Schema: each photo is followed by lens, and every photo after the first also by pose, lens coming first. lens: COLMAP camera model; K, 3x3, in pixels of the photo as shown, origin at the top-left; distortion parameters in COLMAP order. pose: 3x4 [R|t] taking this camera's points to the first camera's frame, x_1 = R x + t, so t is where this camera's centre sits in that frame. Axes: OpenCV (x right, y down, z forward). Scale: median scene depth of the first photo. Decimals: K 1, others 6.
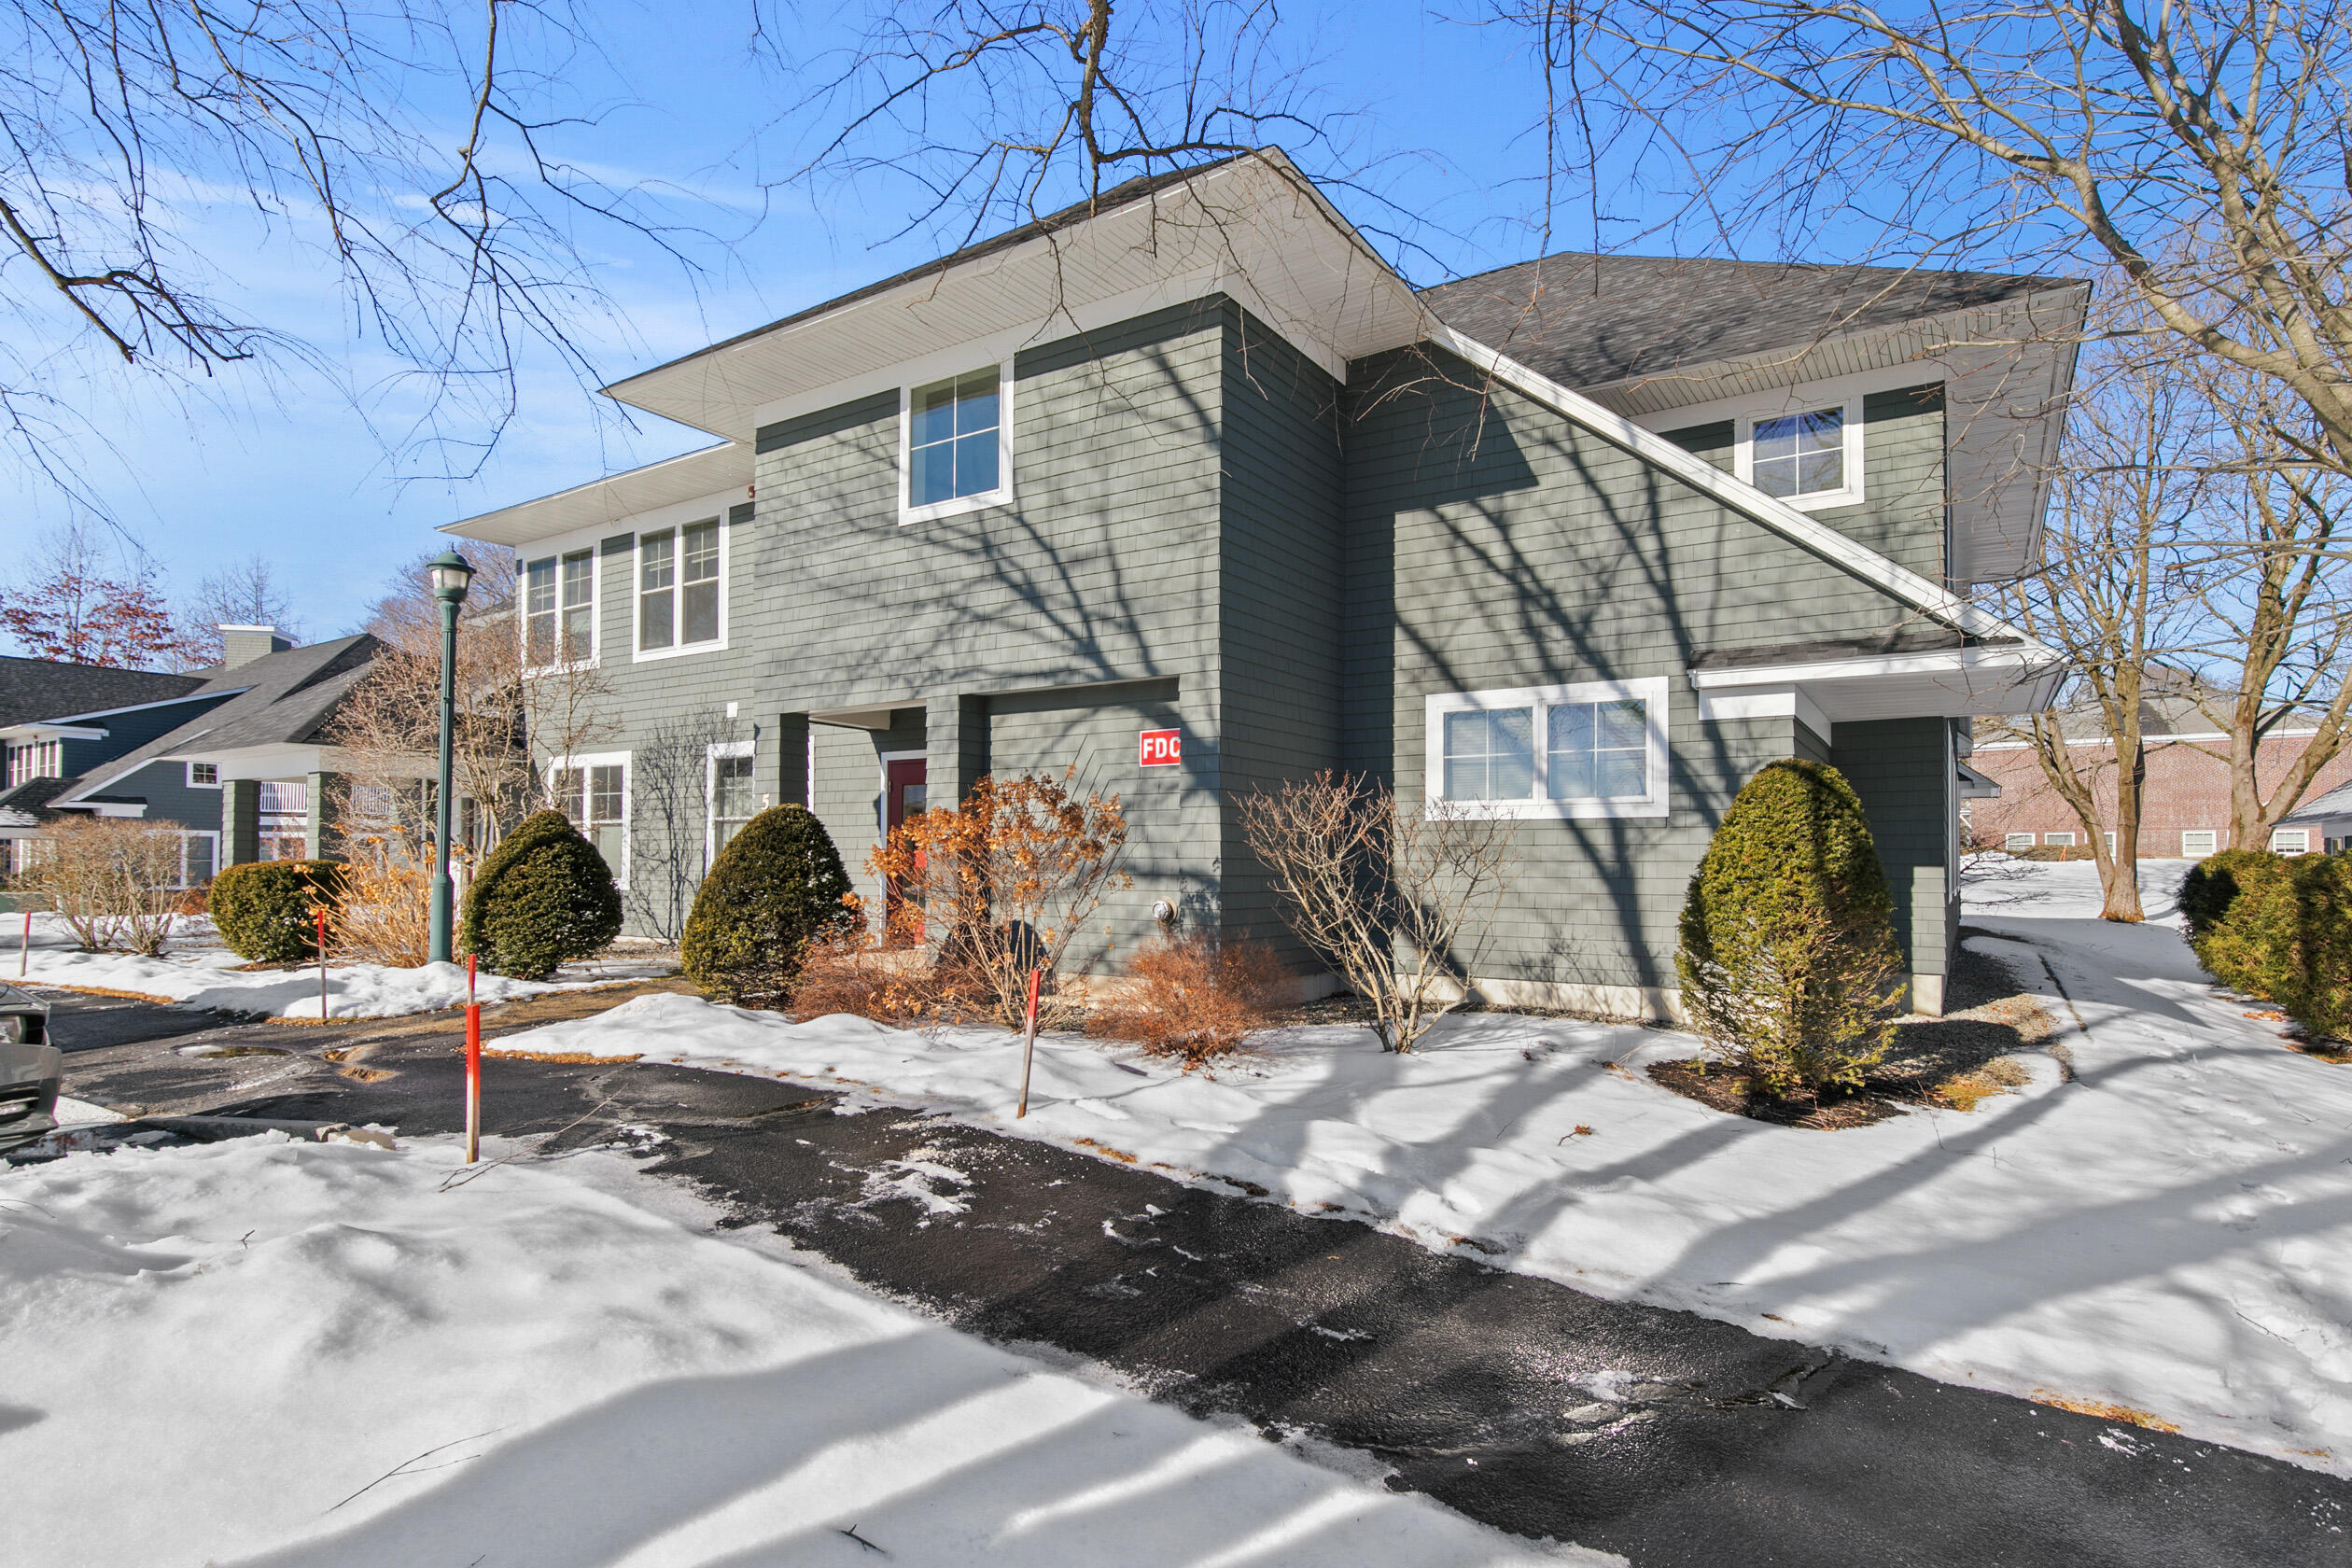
lens RADIAL K [[1195.3, 0, 1186.1], [0, 1195.3, 829.3], [0, 0, 1]] dist [-0.000182, 0.000018]
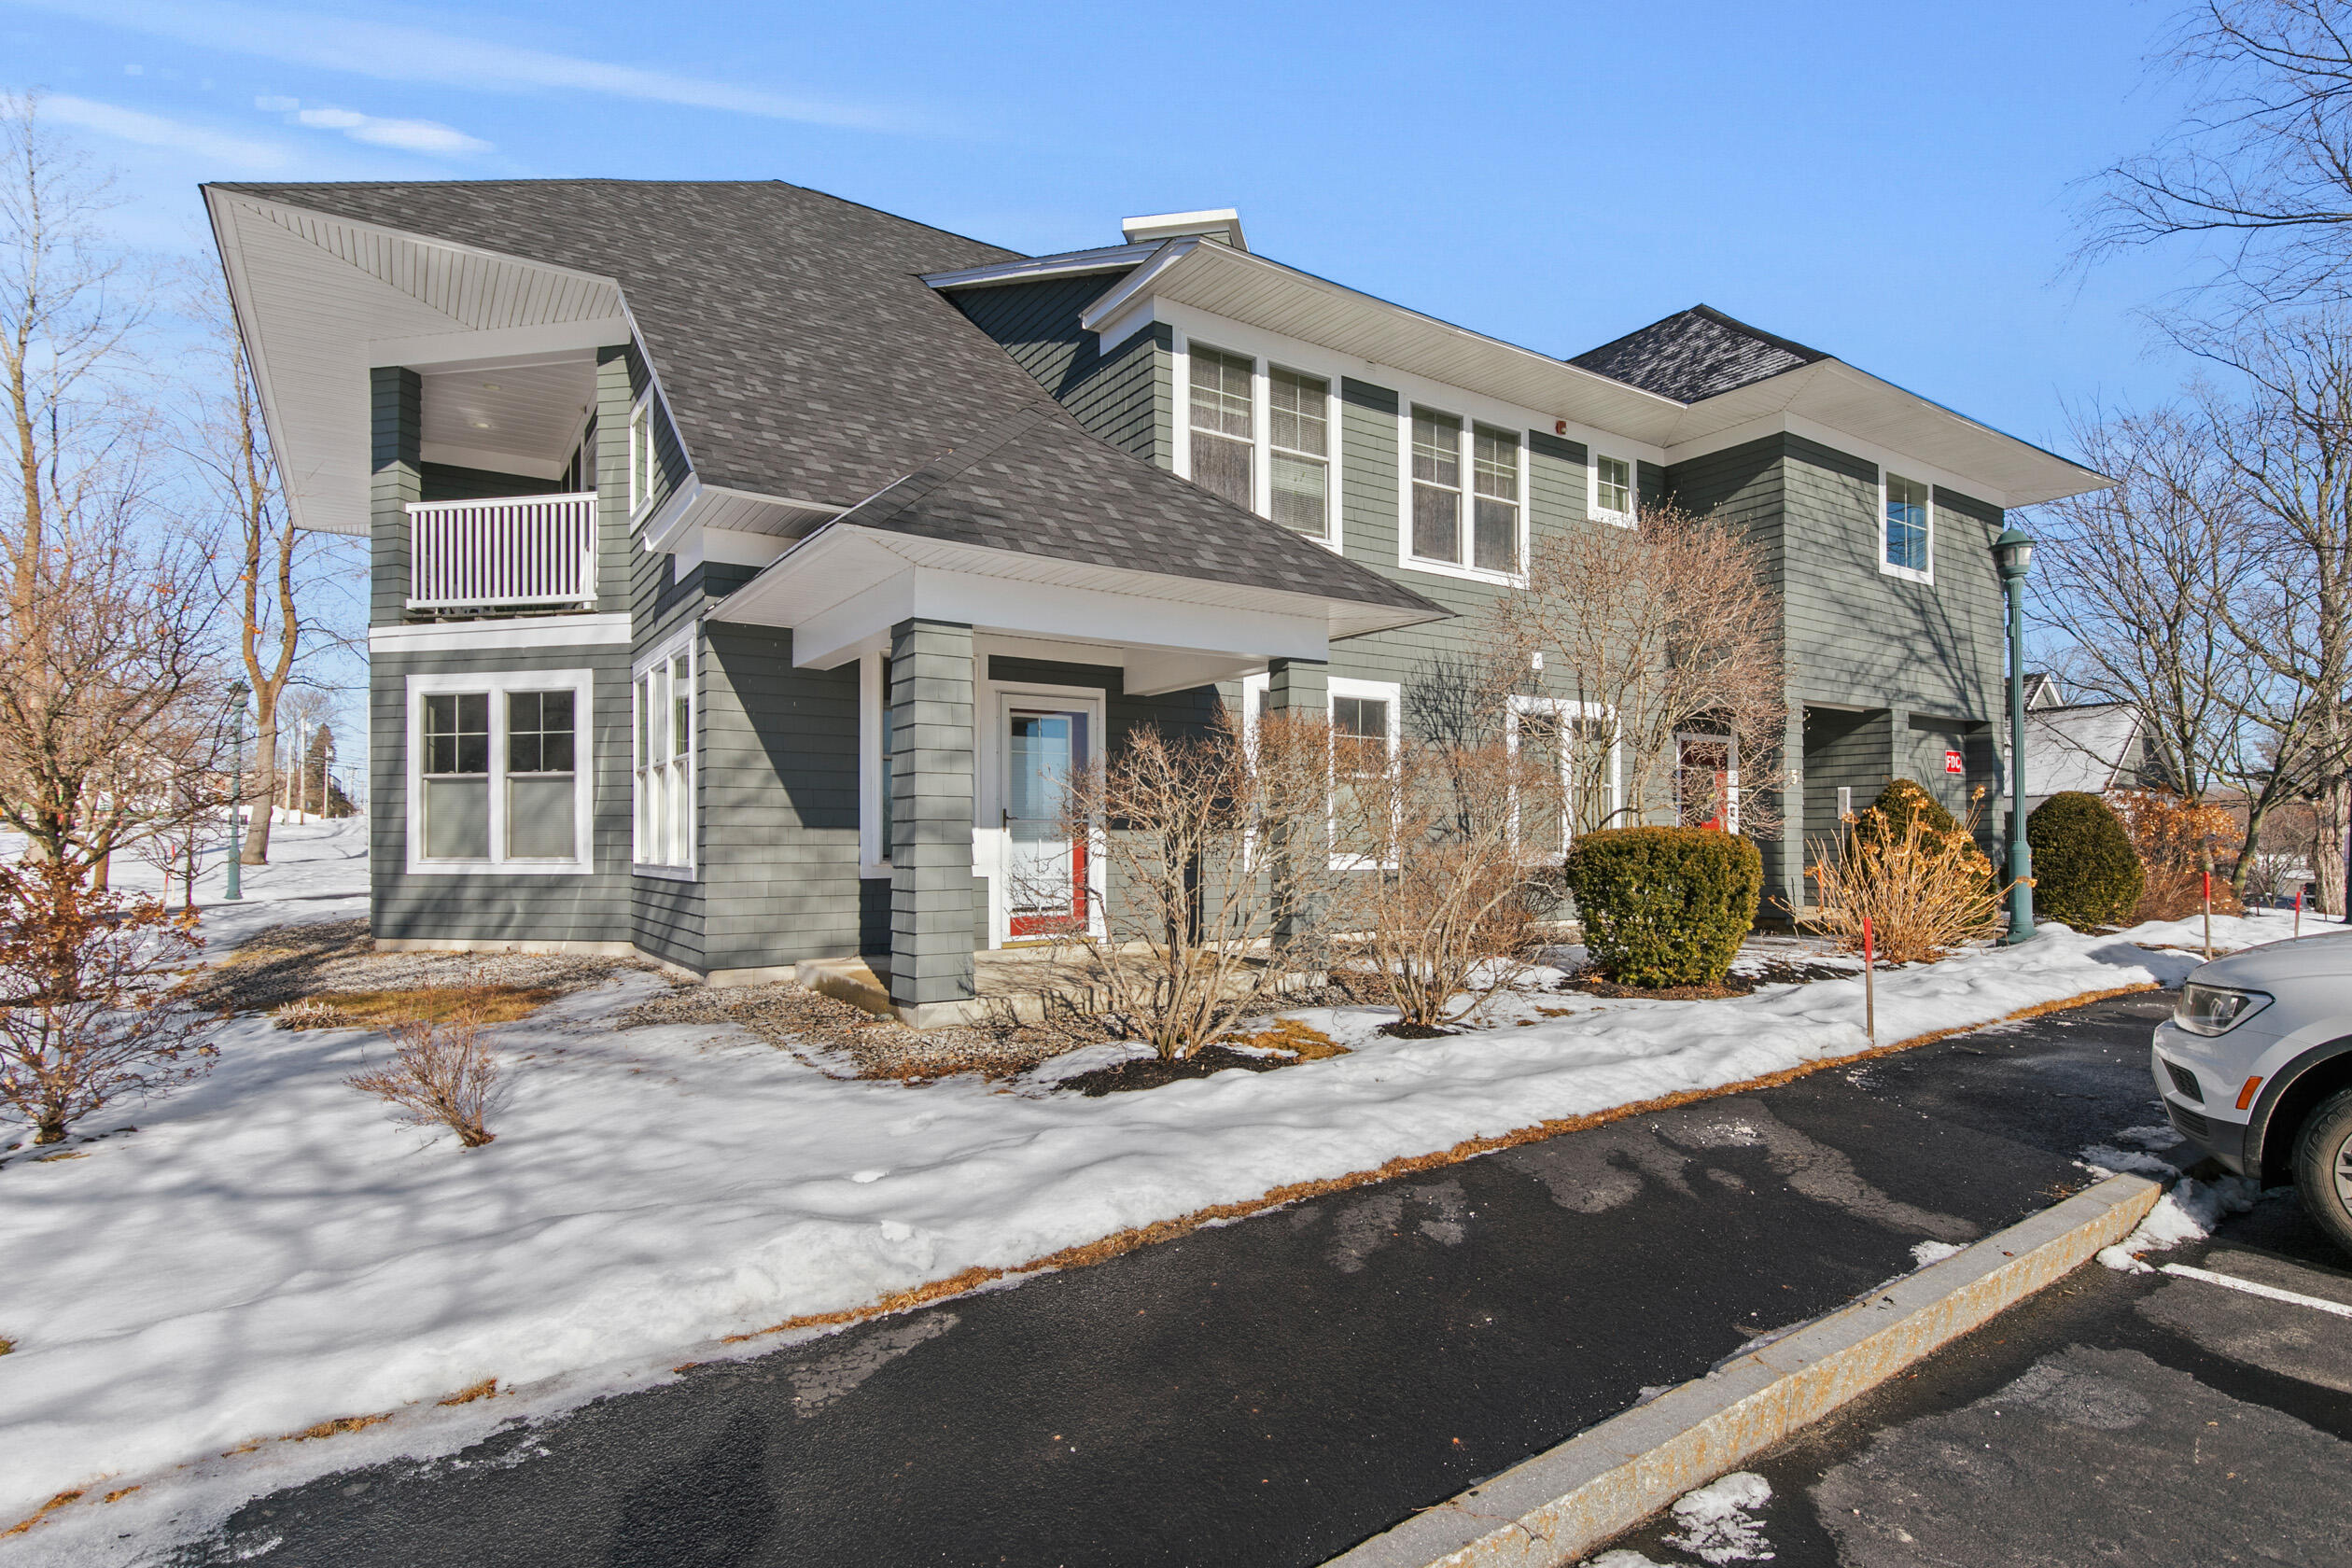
lens RADIAL K [[1195.3, 0, 1186.1], [0, 1195.3, 829.3], [0, 0, 1]] dist [-0.000182, 0.000018]
pose [[0.386867, 0.001316, 0.922134, -1.285143], [-0.023658, 0.999684, 0.008499, 0.024142], [-0.921832, -0.025104, 0.386776, 0.879528]]
